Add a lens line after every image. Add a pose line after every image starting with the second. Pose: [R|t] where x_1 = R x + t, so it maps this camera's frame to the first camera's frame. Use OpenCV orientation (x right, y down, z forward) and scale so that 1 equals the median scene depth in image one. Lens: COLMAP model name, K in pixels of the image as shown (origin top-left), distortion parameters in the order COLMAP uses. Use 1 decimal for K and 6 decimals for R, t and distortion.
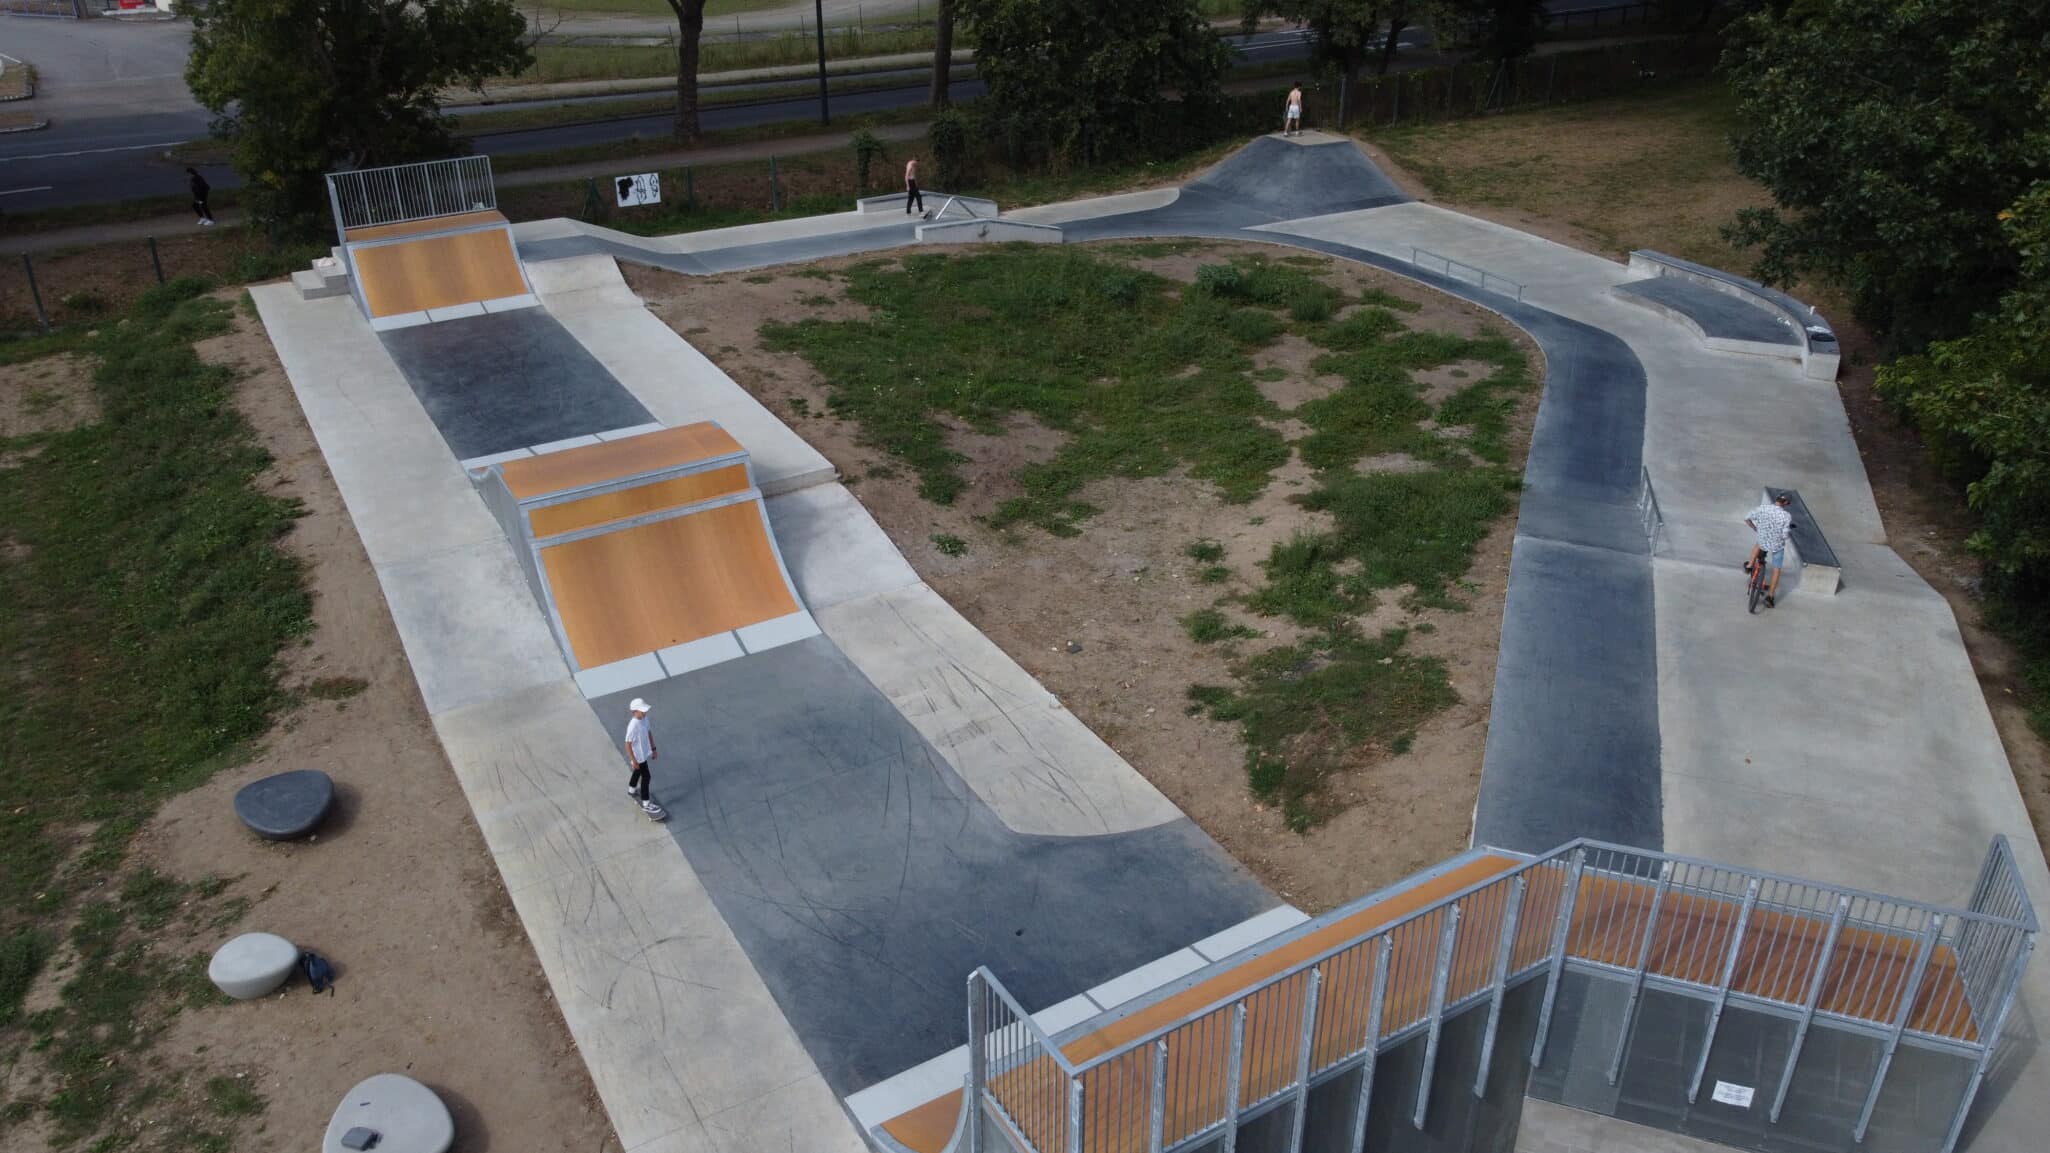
lens RADIAL K [[1560.8, 0, 1003.5], [0, 1560.8, 581.8], [0, 0, 1]] dist [-0.002176, 0.002568]
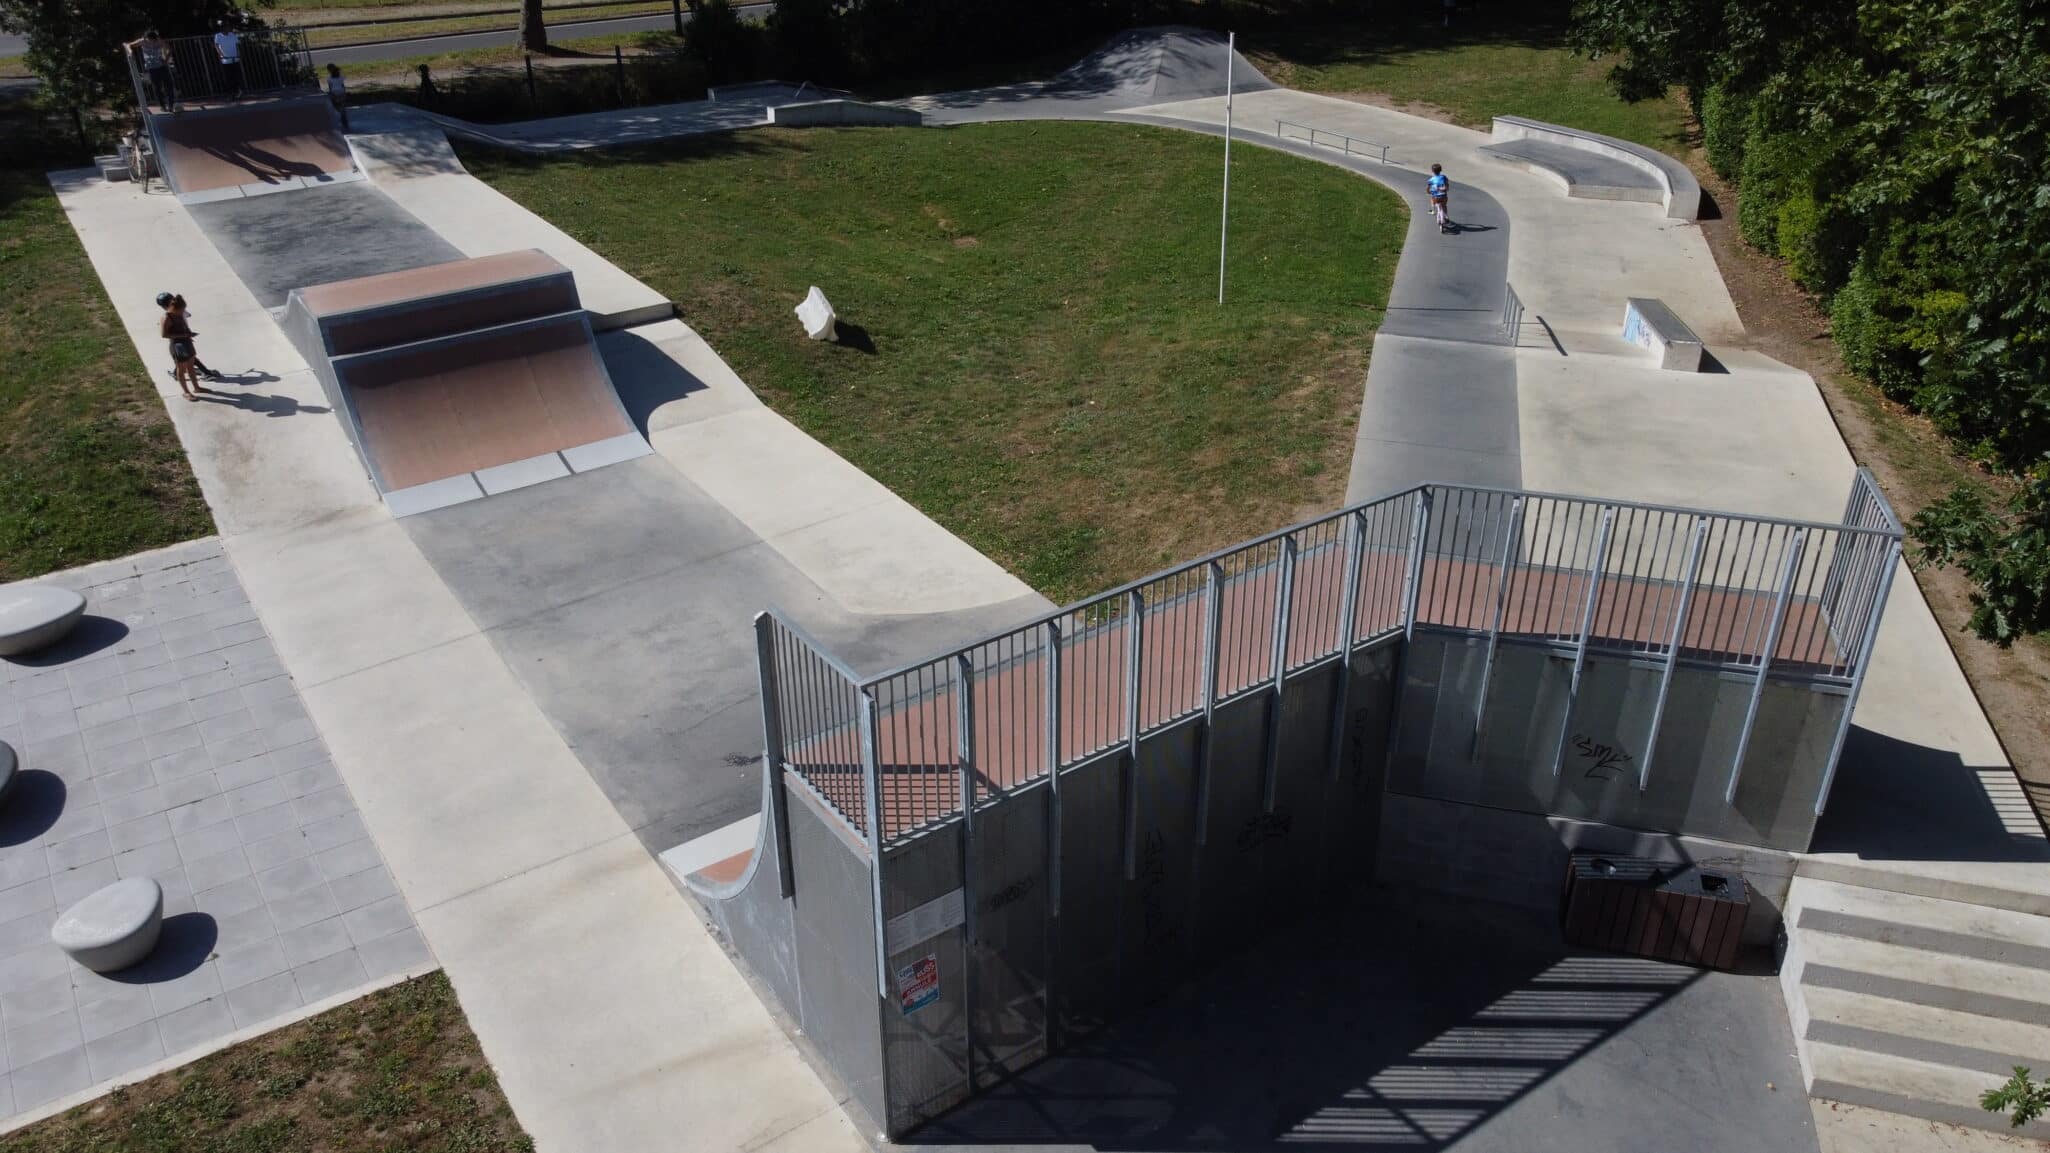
lens RADIAL K [[1560.8, 0, 1003.5], [0, 1560.8, 581.8], [0, 0, 1]] dist [-0.002176, 0.002568]
pose [[0.997292, -0.043365, 0.059401, 0.028464], [0.043132, 0.999056, 0.005188, 0.095591], [-0.059570, -0.002612, 0.998221, 0.039781]]
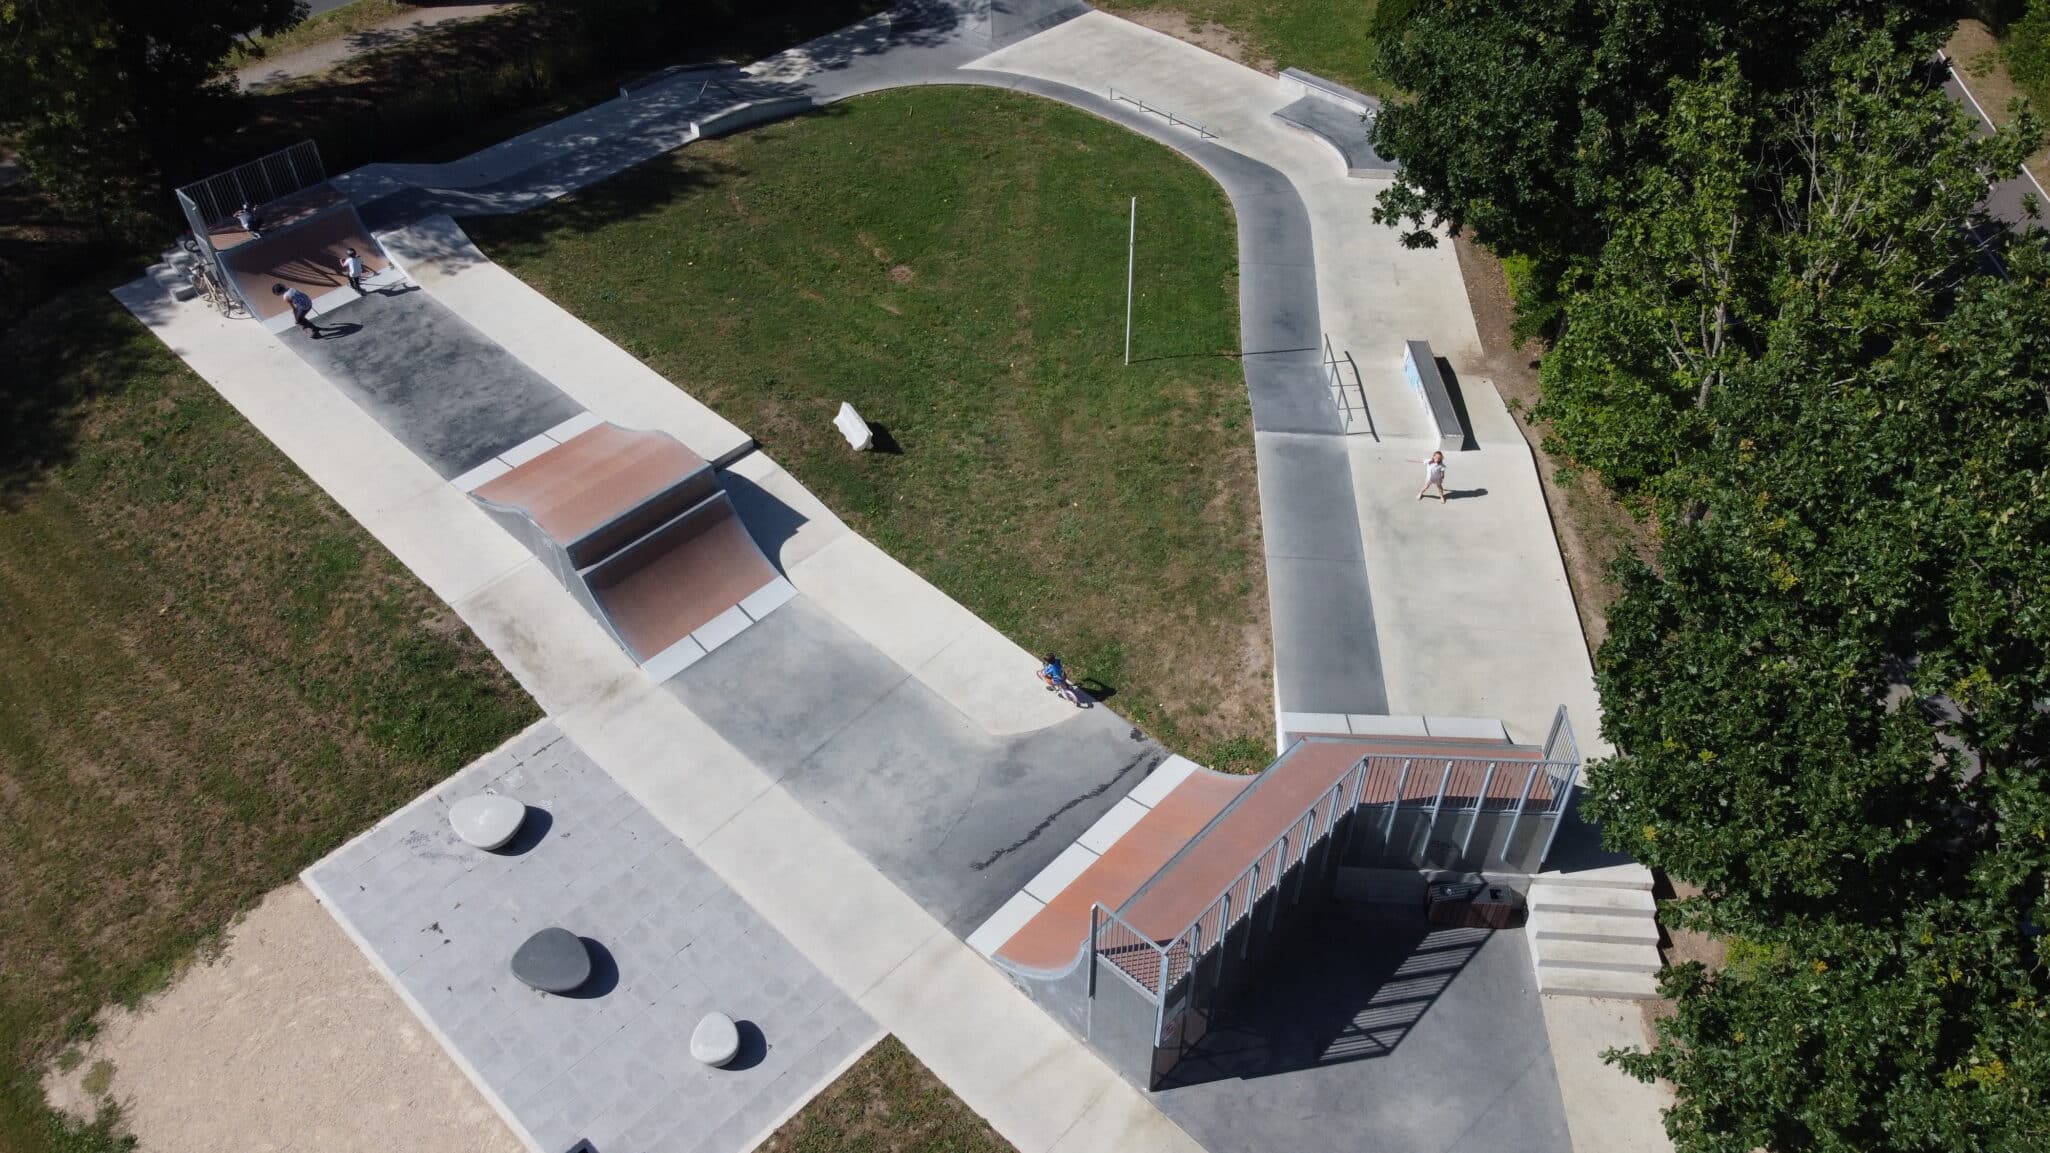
lens RADIAL K [[1560.8, 0, 1003.5], [0, 1560.8, 581.8], [0, 0, 1]] dist [-0.002176, 0.002568]
pose [[0.962339, -0.193080, 0.191374, -0.177263], [0.136308, 0.951782, 0.274831, -0.289063], [-0.235210, -0.238395, 0.942255, -0.300878]]
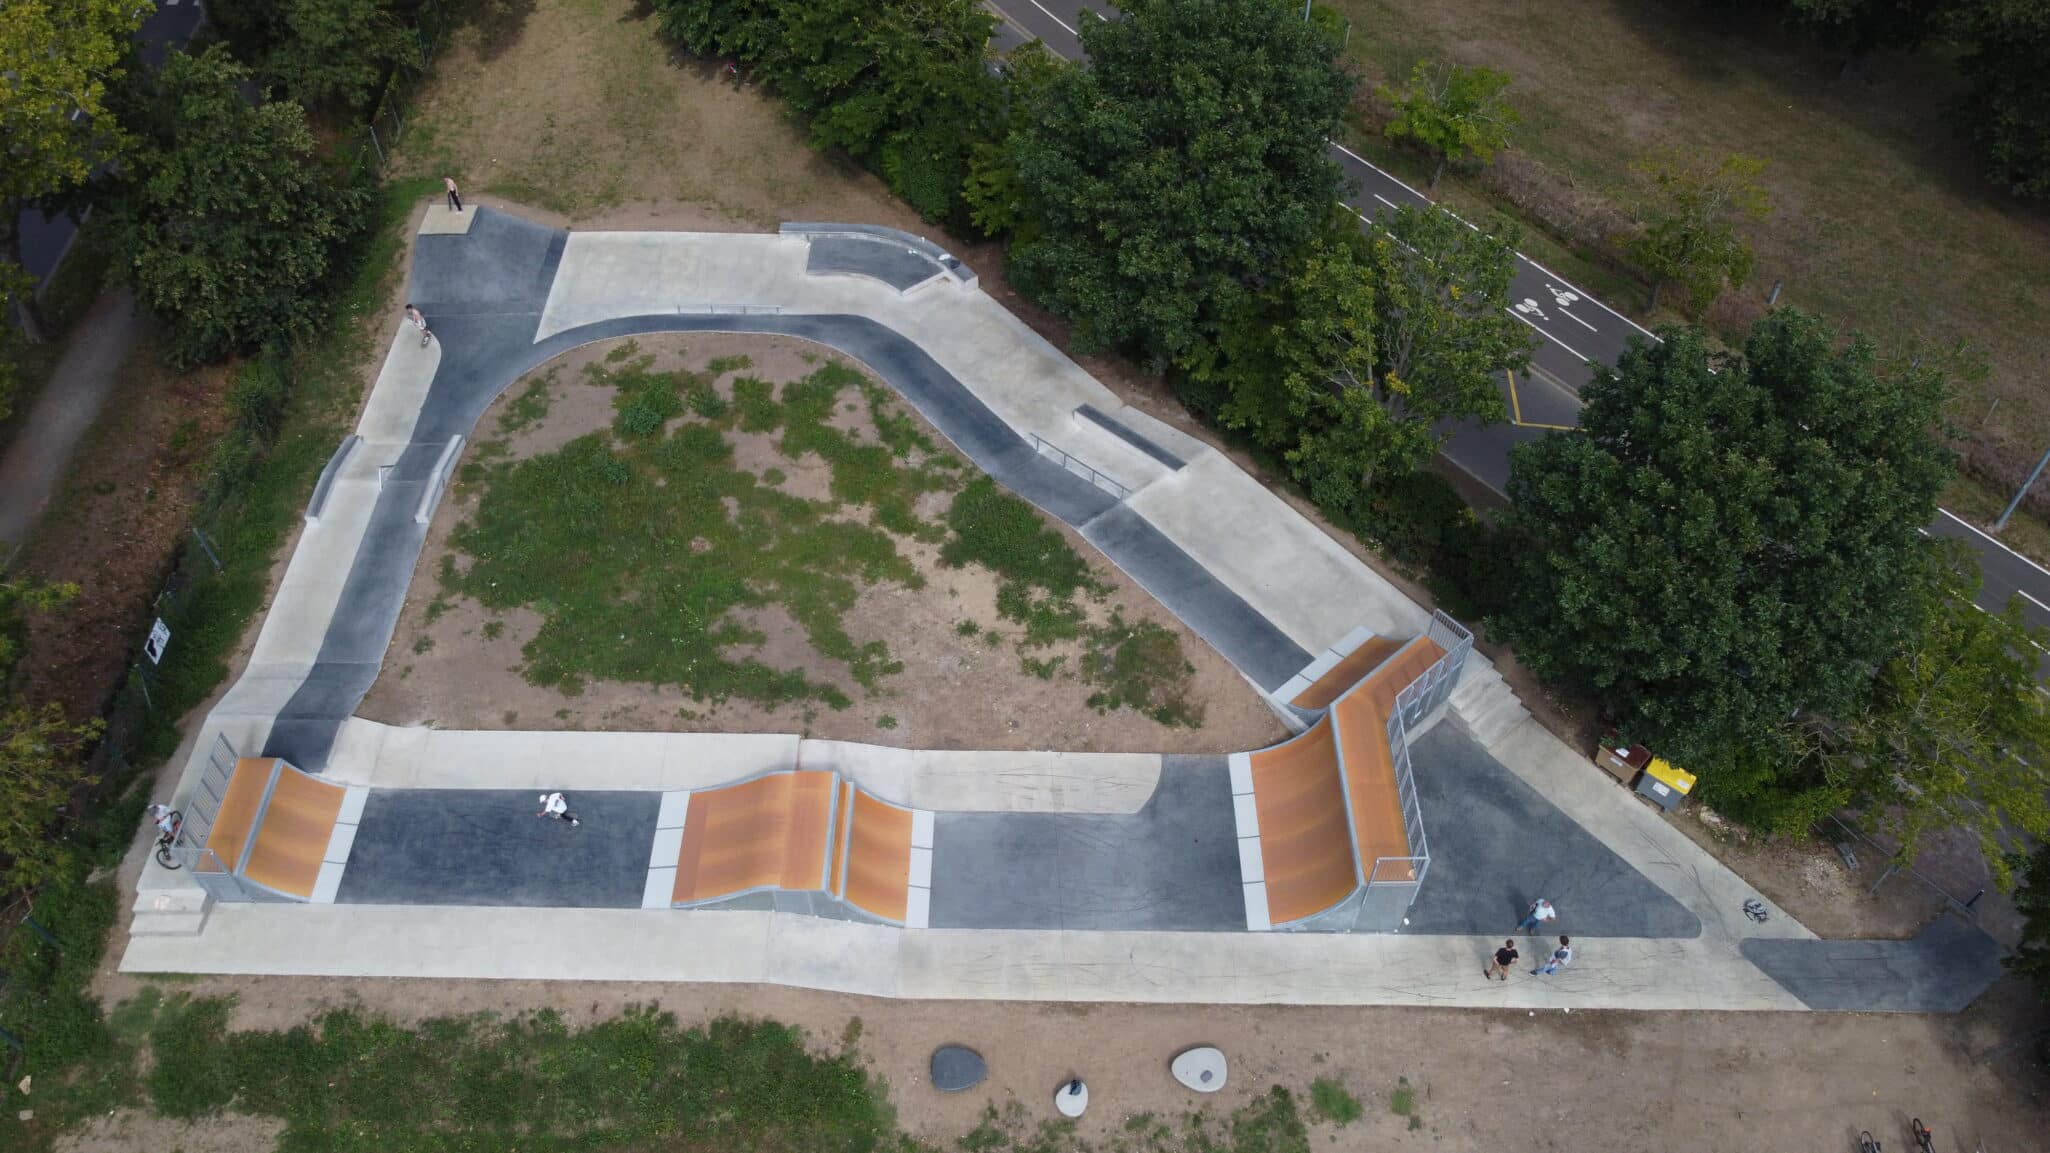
lens RADIAL K [[1560.8, 0, 1003.5], [0, 1560.8, 581.8], [0, 0, 1]] dist [-0.002176, 0.002568]
pose [[0.507998, -0.658984, 0.554687, -0.803933], [0.399945, 0.750797, 0.525688, -0.973006], [-0.762878, -0.045204, 0.644961, -0.228348]]
